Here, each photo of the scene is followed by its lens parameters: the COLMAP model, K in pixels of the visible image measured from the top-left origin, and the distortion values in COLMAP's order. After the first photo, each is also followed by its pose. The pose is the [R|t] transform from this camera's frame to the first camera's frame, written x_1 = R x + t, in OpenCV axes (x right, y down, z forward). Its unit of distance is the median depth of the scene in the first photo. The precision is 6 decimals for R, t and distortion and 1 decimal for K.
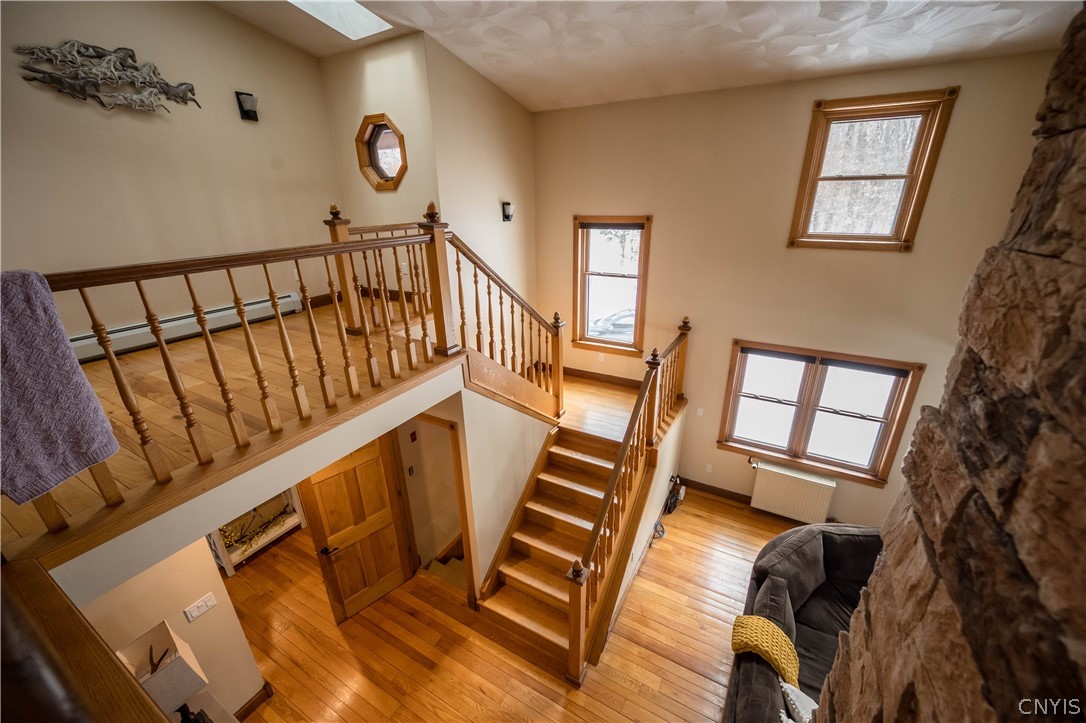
lens RADIAL K [[426.4, 0, 542.3], [0, 426.4, 364.1], [0, 0, 1]] dist [-0.000801, -0.000213]
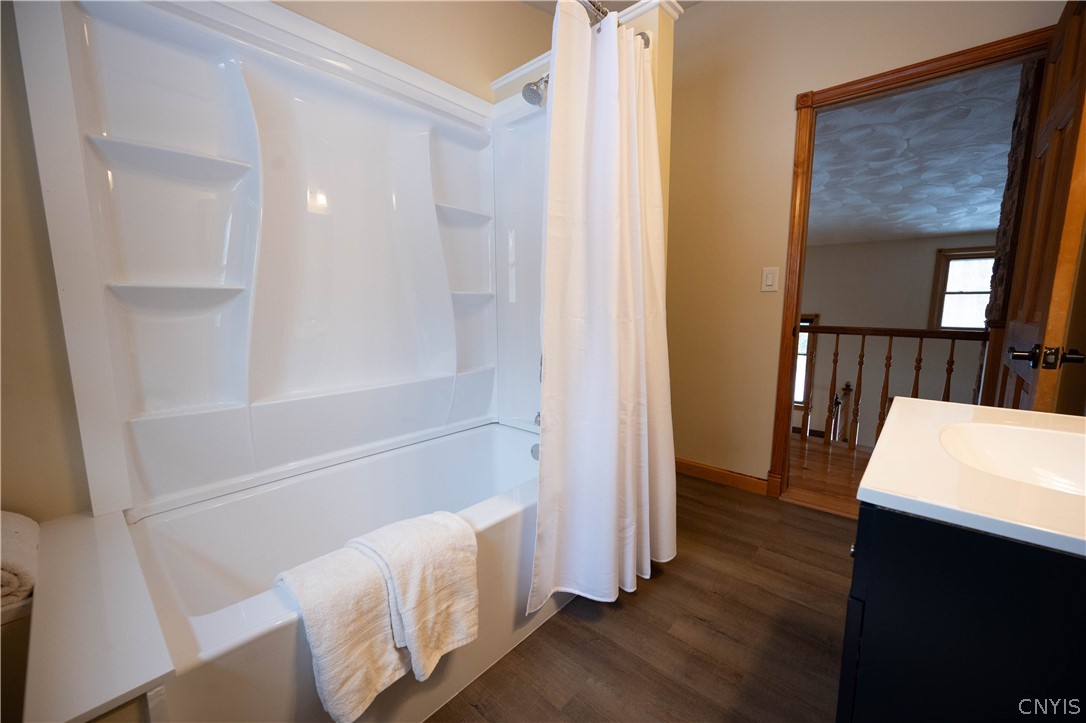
lens RADIAL K [[426.4, 0, 542.3], [0, 426.4, 364.1], [0, 0, 1]] dist [-0.000801, -0.000213]
pose [[0.976175, 0.049386, -0.211292, -0.502426], [-0.097588, 0.969639, -0.224224, 0.347259], [0.193804, 0.239501, 0.951357, -0.790085]]
